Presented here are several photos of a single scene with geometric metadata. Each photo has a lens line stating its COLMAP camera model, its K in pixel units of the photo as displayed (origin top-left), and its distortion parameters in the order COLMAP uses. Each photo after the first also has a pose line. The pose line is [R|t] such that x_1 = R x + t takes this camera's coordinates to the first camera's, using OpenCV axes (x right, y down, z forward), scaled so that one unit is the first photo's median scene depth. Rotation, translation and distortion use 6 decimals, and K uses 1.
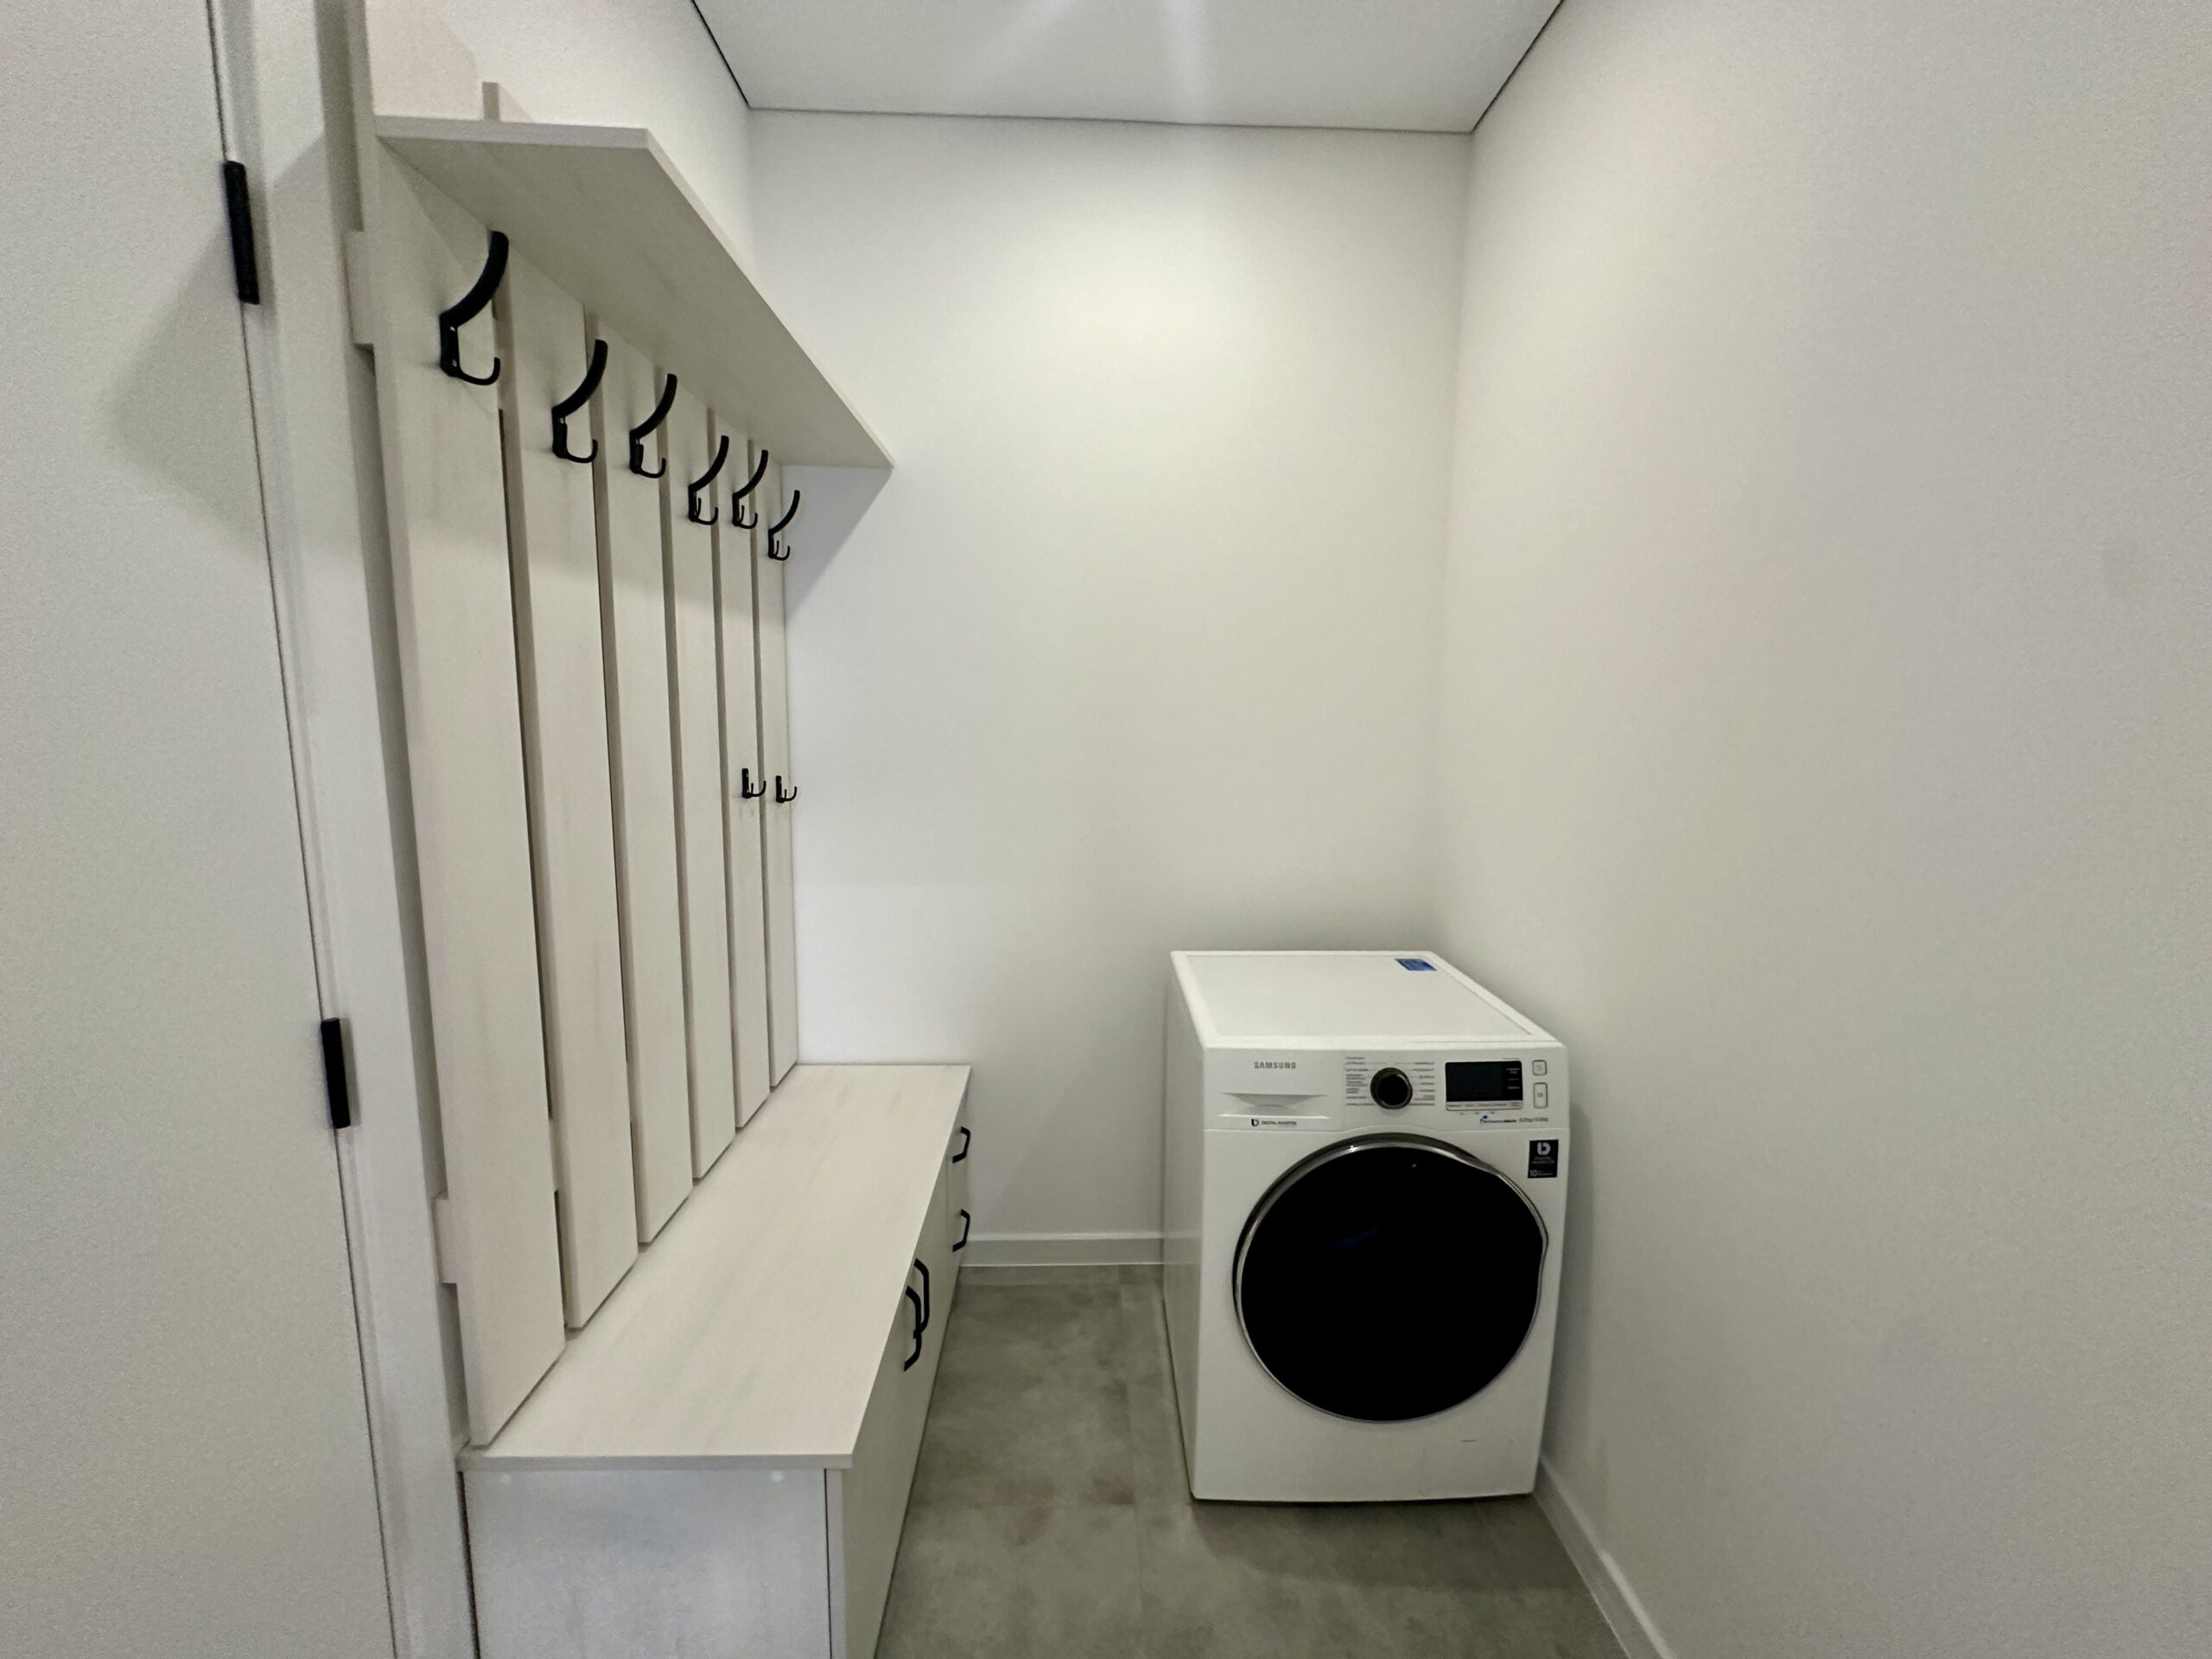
lens RADIAL K [[880.1, 0, 1106.7], [0, 880.1, 832.0], [0, 0, 1]] dist [-0.003219, 0.001094]
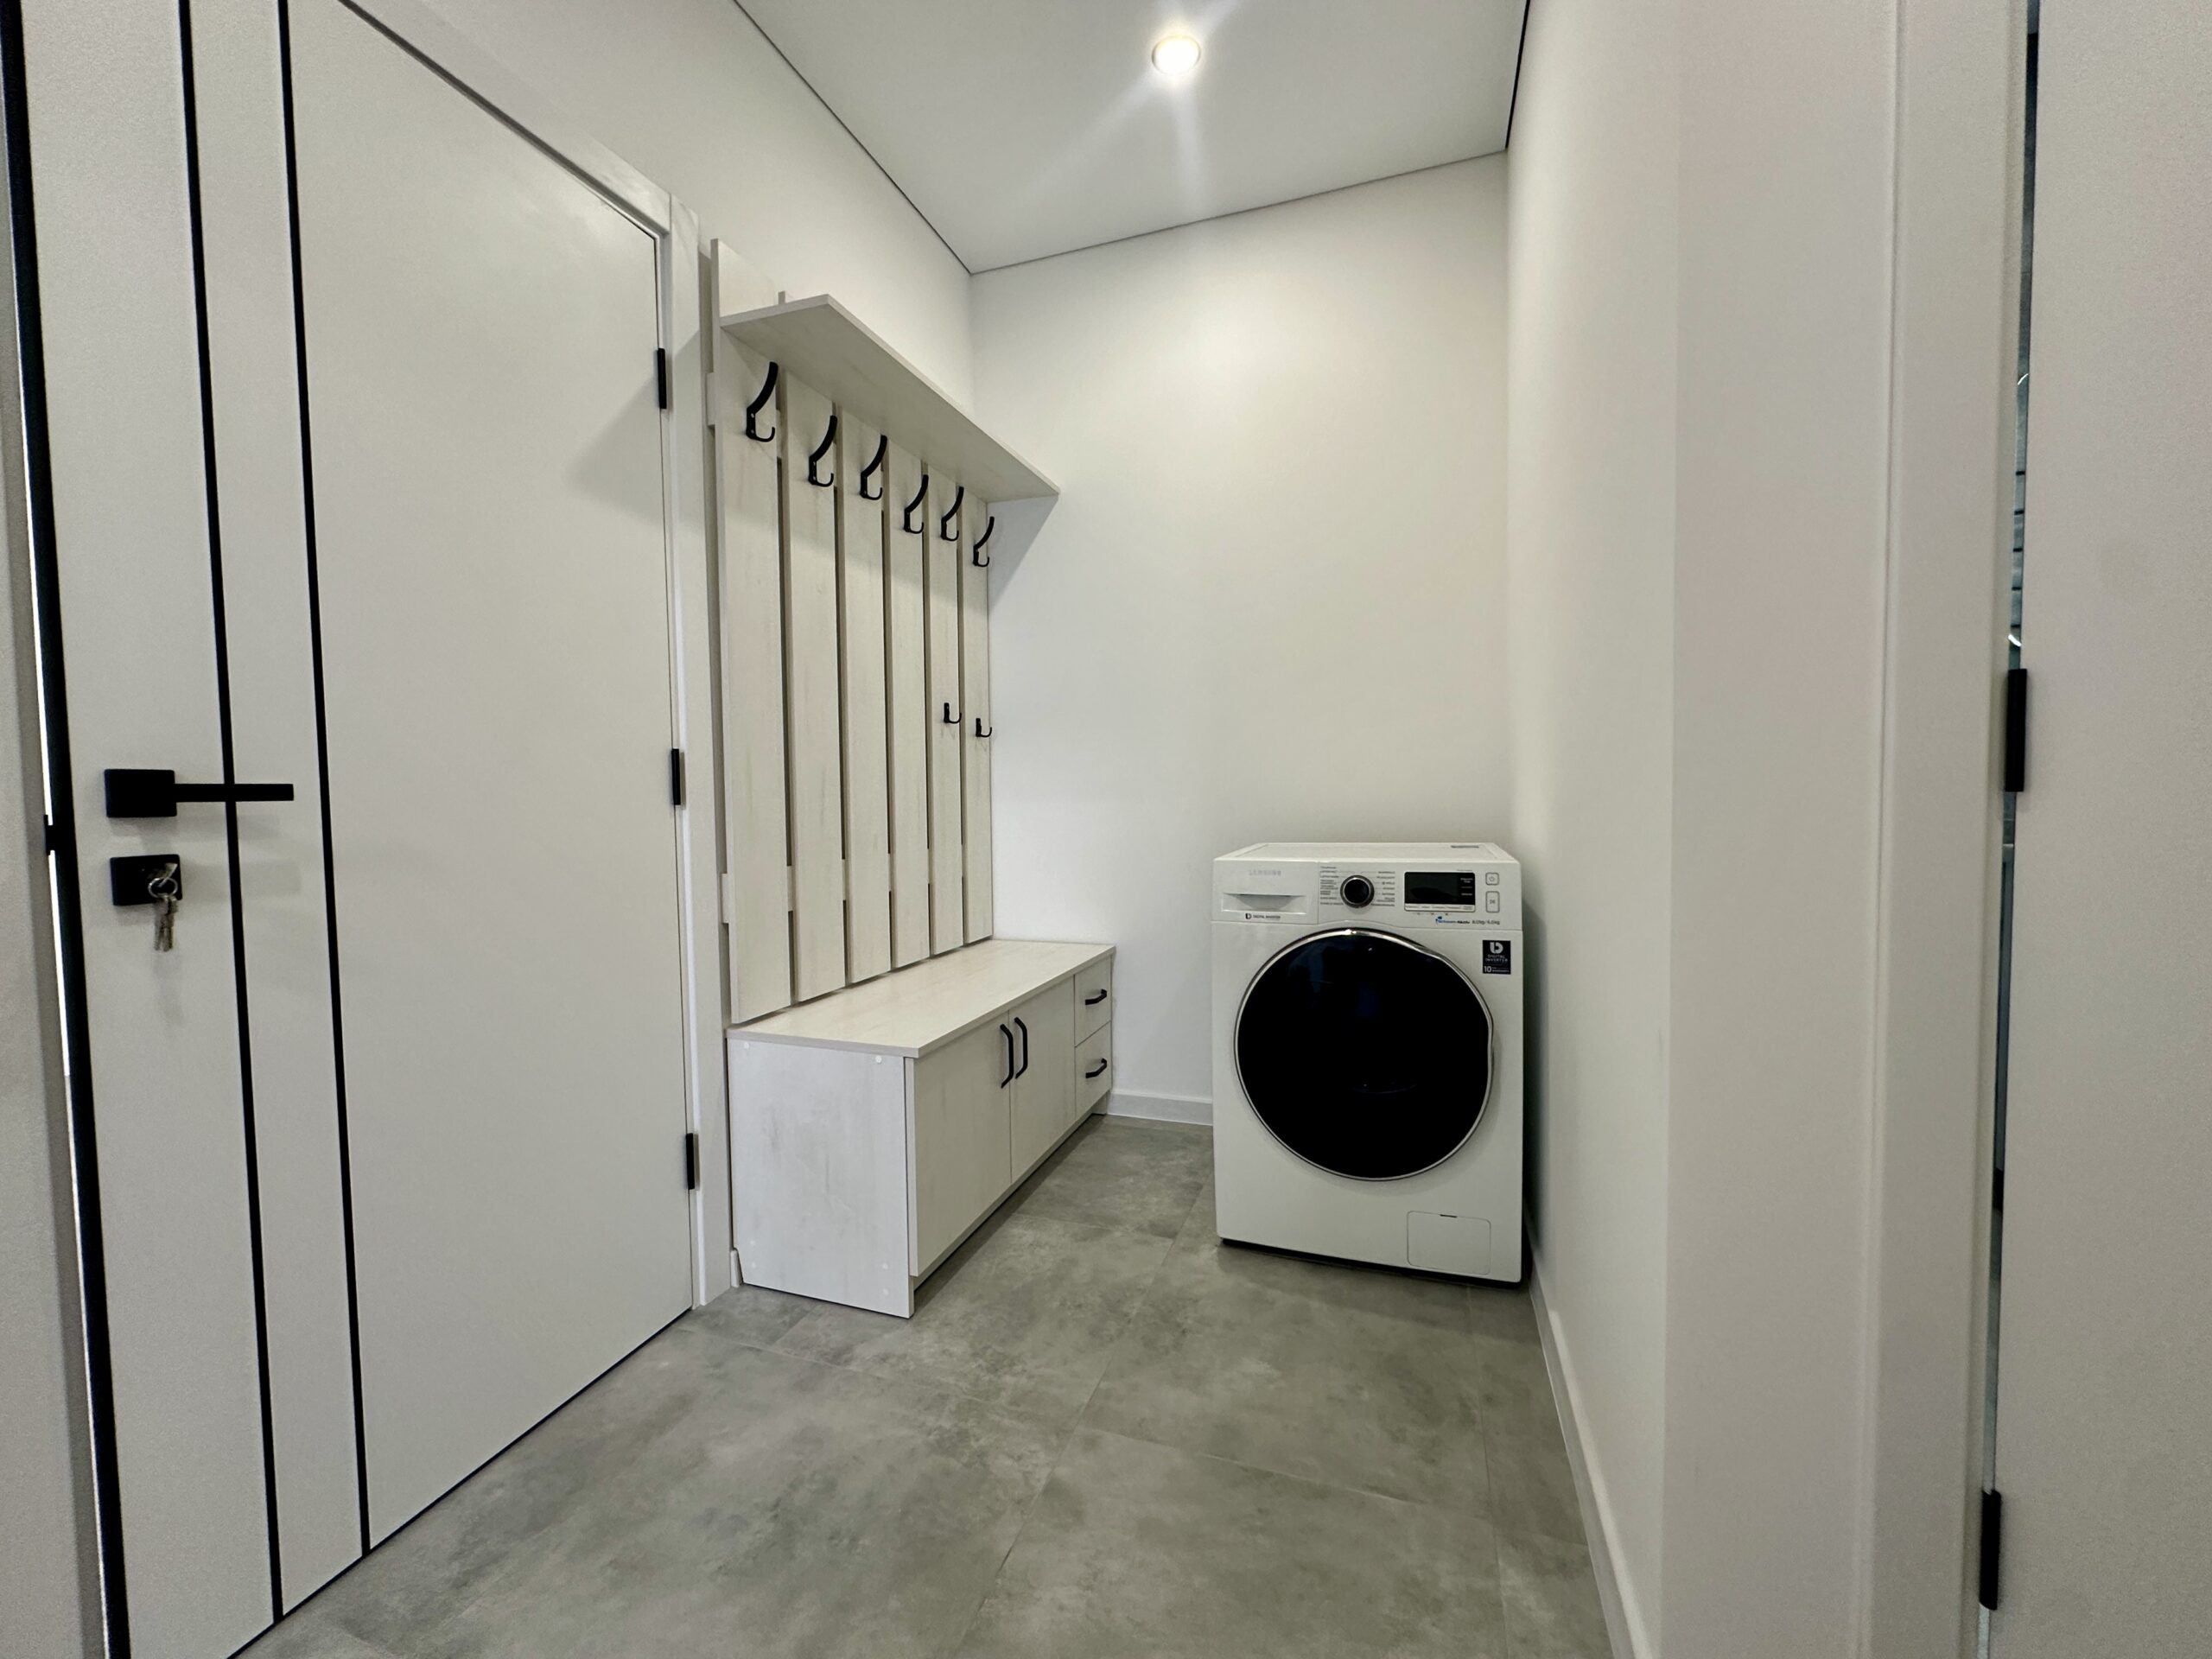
lens RADIAL K [[880.1, 0, 1105.7], [0, 880.1, 827.8], [0, 0, 1]] dist [-0.003219, 0.001094]
pose [[0.934197, -0.009832, -0.356623, 0.433580], [-0.022744, 0.995945, -0.087039, 0.316854], [0.356033, 0.089422, 0.930185, -0.289612]]
